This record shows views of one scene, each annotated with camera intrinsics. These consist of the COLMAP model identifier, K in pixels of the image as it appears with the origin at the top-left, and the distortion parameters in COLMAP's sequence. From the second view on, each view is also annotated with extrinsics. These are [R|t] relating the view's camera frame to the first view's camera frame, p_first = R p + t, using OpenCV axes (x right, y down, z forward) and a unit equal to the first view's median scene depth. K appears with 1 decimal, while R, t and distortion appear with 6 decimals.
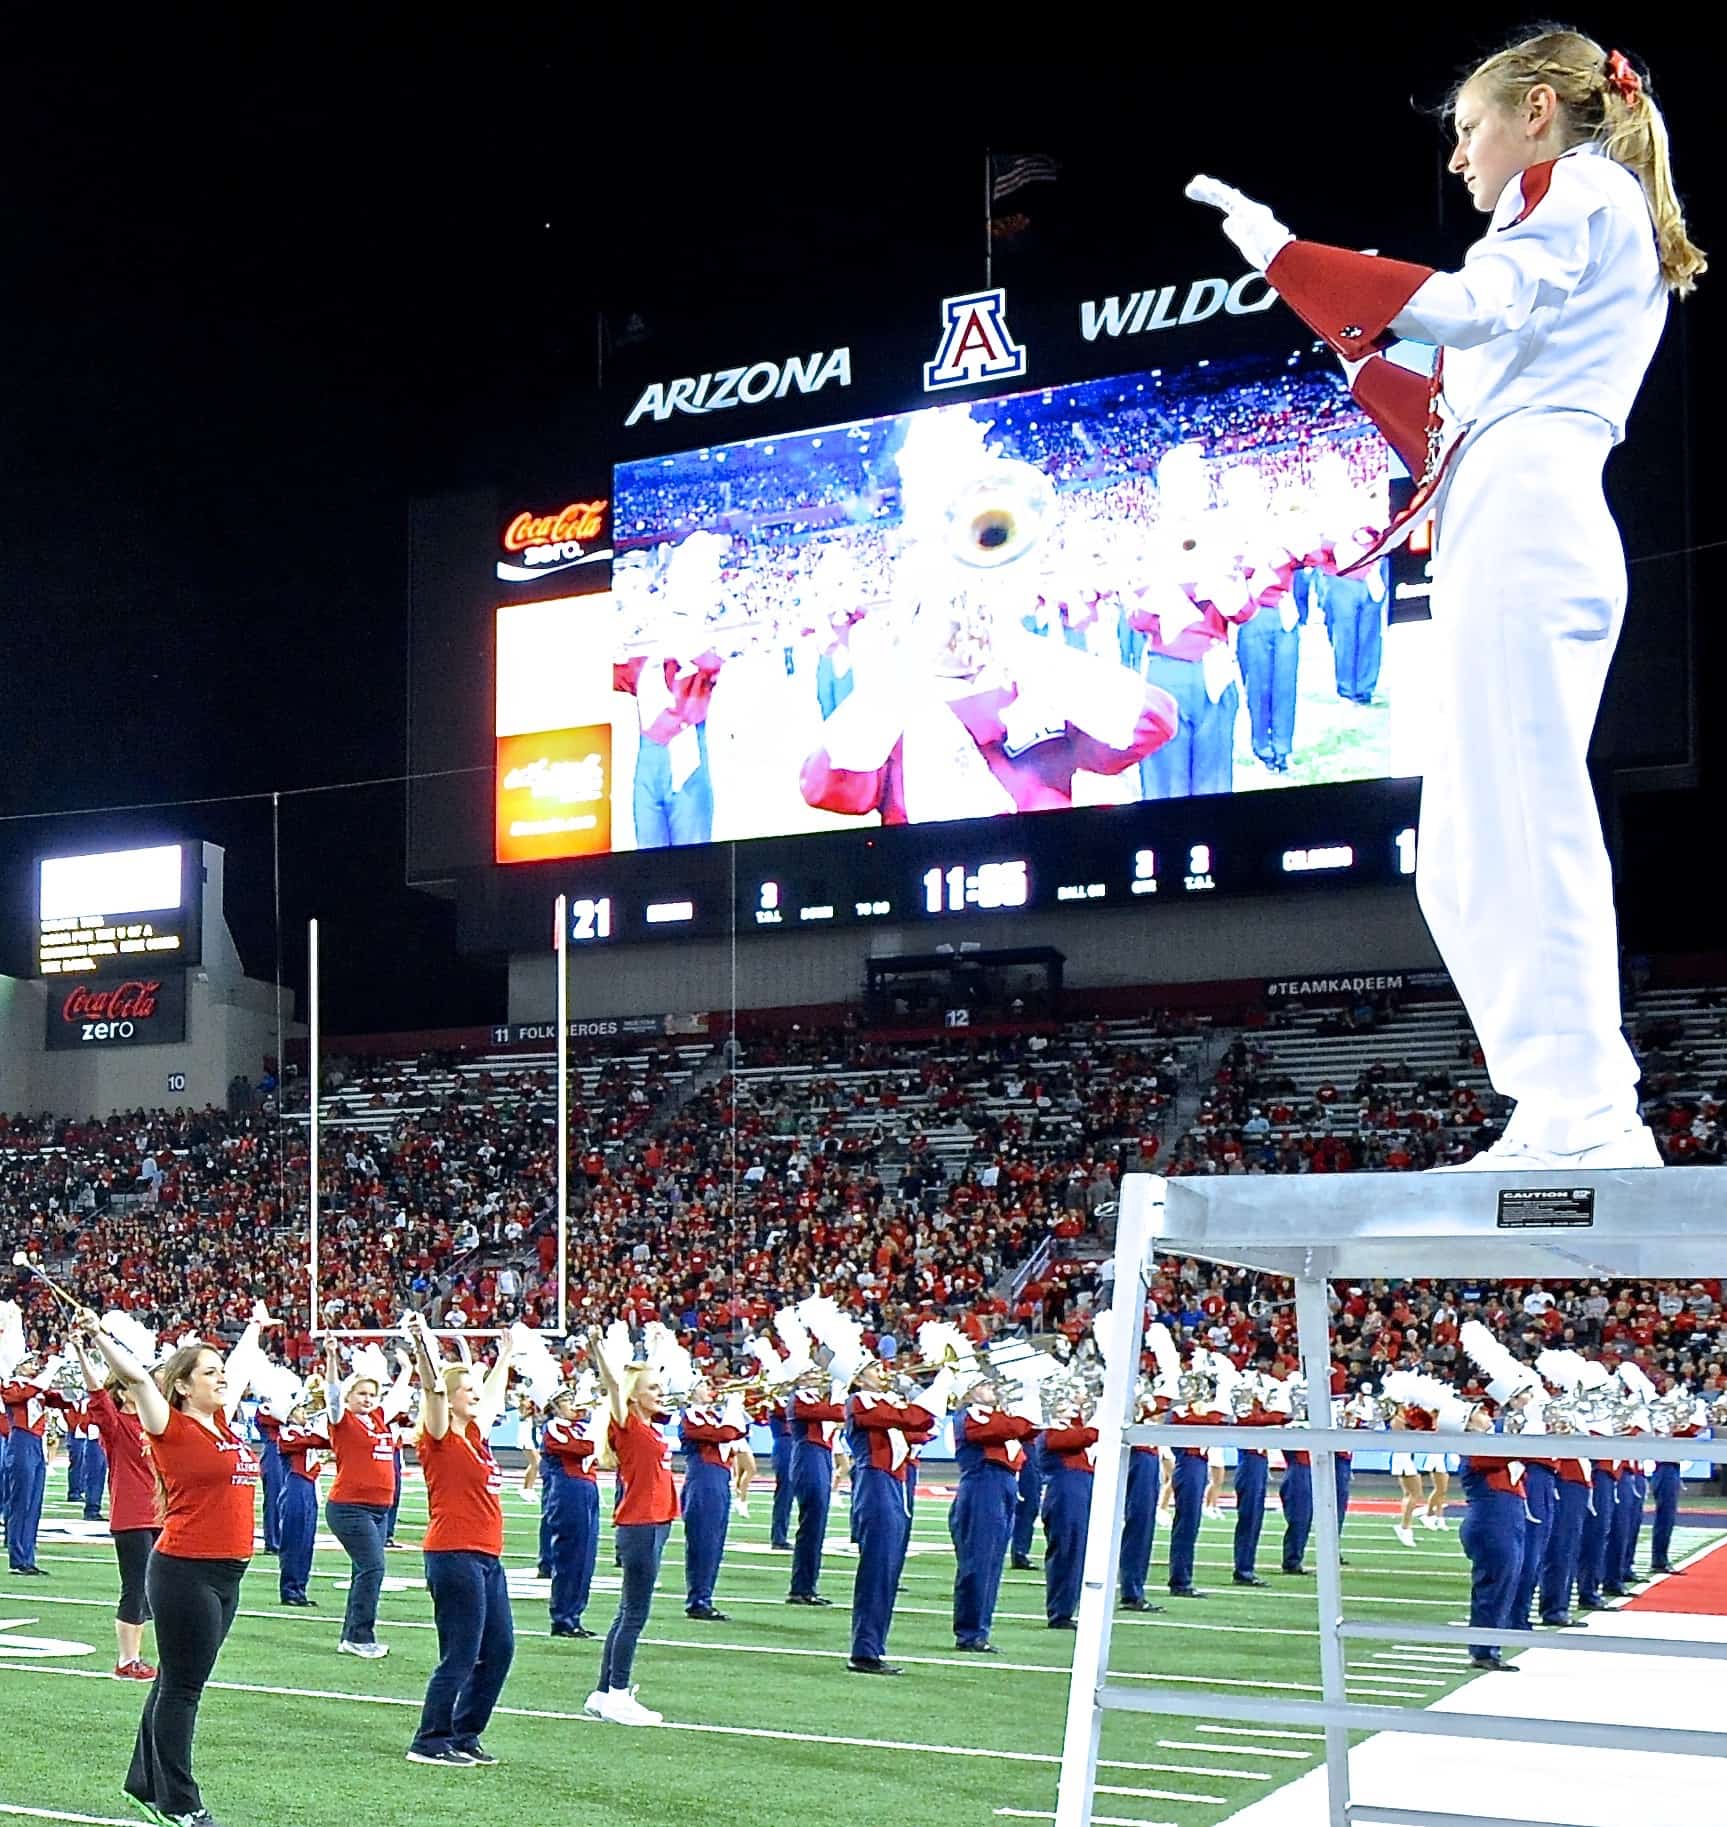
lens RADIAL K [[4356.7, 0, 862.0], [0, 4356.7, 1217.9], [0, 0, 1]] dist [-0.054335, -0.447765]
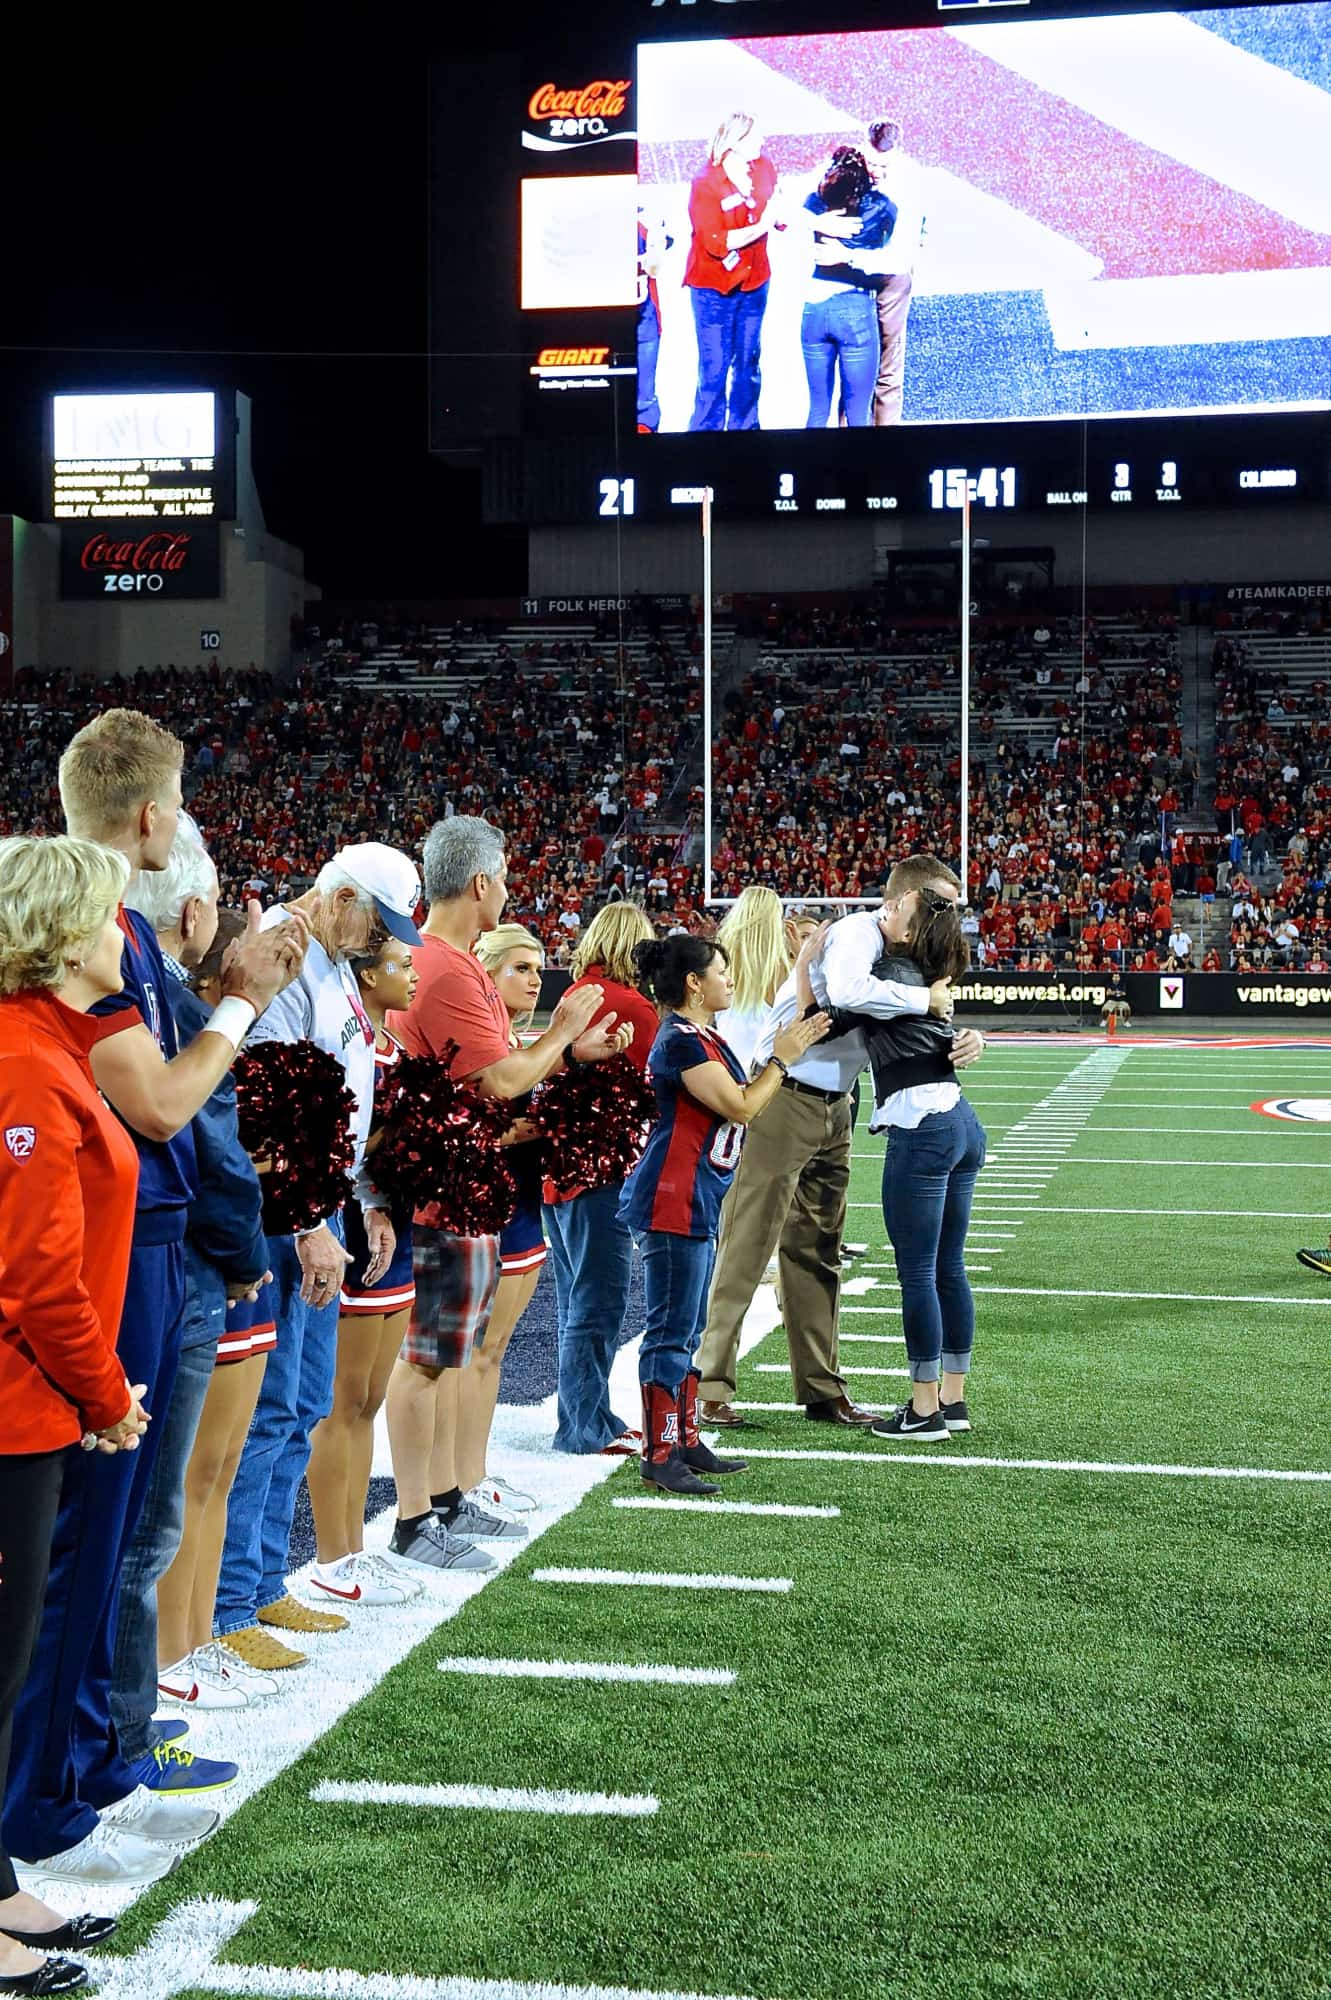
lens RADIAL K [[2971.2, 0, 709.9], [0, 2971.2, 990.6], [0, 0, 1]] dist [0.118658, 0.046786]
pose [[0.880315, -0.017033, 0.474083, -0.382316], [-0.012681, 0.998153, 0.059408, 0.005996], [-0.474219, -0.058309, 0.878474, 0.361456]]
